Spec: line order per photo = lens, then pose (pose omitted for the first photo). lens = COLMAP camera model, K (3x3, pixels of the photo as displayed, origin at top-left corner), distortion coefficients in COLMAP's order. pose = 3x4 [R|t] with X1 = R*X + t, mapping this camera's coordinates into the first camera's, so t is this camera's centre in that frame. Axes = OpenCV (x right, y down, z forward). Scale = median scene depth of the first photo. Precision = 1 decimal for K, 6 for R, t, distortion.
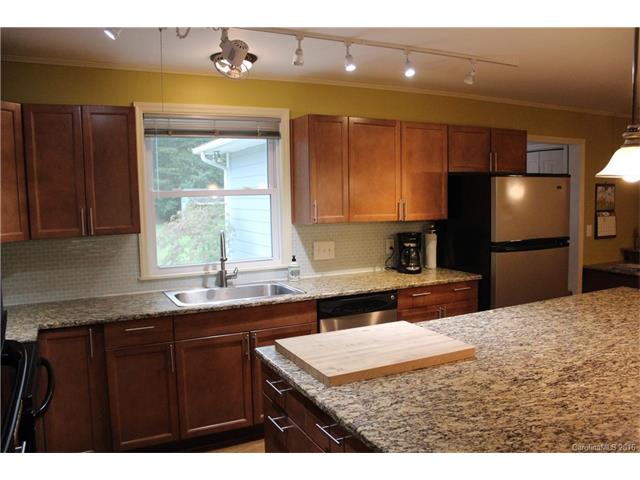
lens RADIAL K [[528.2, 0, 319.7], [0, 528.2, 242.6], [0, 0, 1]] dist [-0.106447, 0.058278]
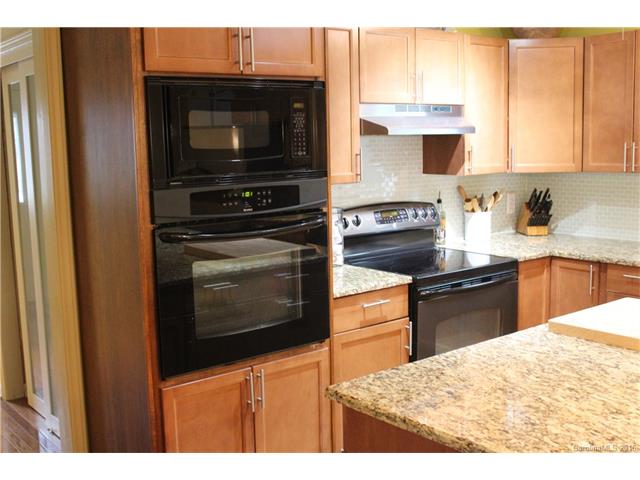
lens RADIAL K [[752.3, 0, 319.4], [0, 752.3, 234.3], [0, 0, 1]] dist [-0.055533, 0.000000]
pose [[0.208454, 0.137455, -0.968325, 0.759593], [-0.079146, 0.989198, 0.123380, -0.023773], [0.974824, 0.050920, 0.217082, 0.170393]]
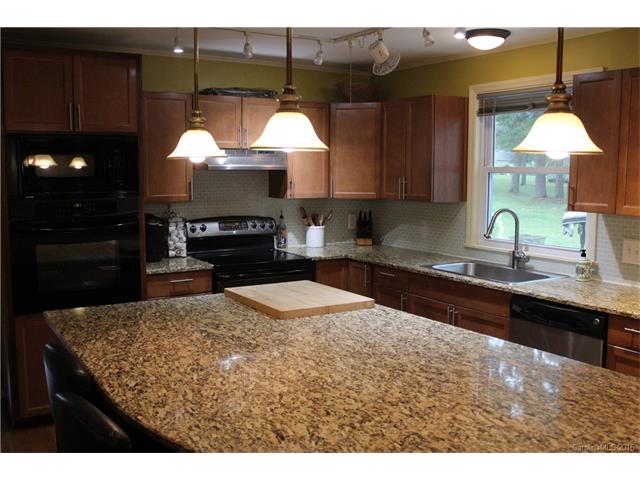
lens RADIAL K [[648.8, 0, 323.1], [0, 648.8, 244.0], [0, 0, 1]] dist [-0.099683, 0.000000]
pose [[0.086262, 0.131523, -0.987553, 1.157872], [-0.102165, 0.987190, 0.122550, -0.082527], [0.991020, 0.090322, 0.098594, 0.661908]]
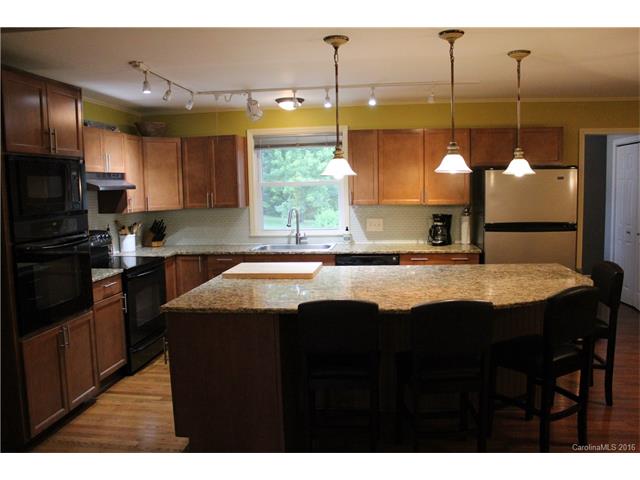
lens RADIAL K [[528.2, 0, 320.1], [0, 528.2, 237.1], [0, 0, 1]] dist [-0.106447, 0.058278]
pose [[0.825153, 0.053059, -0.562412, 0.926029], [-0.045740, 0.998586, 0.027099, 0.021856], [0.563054, 0.003364, 0.826413, -0.314873]]
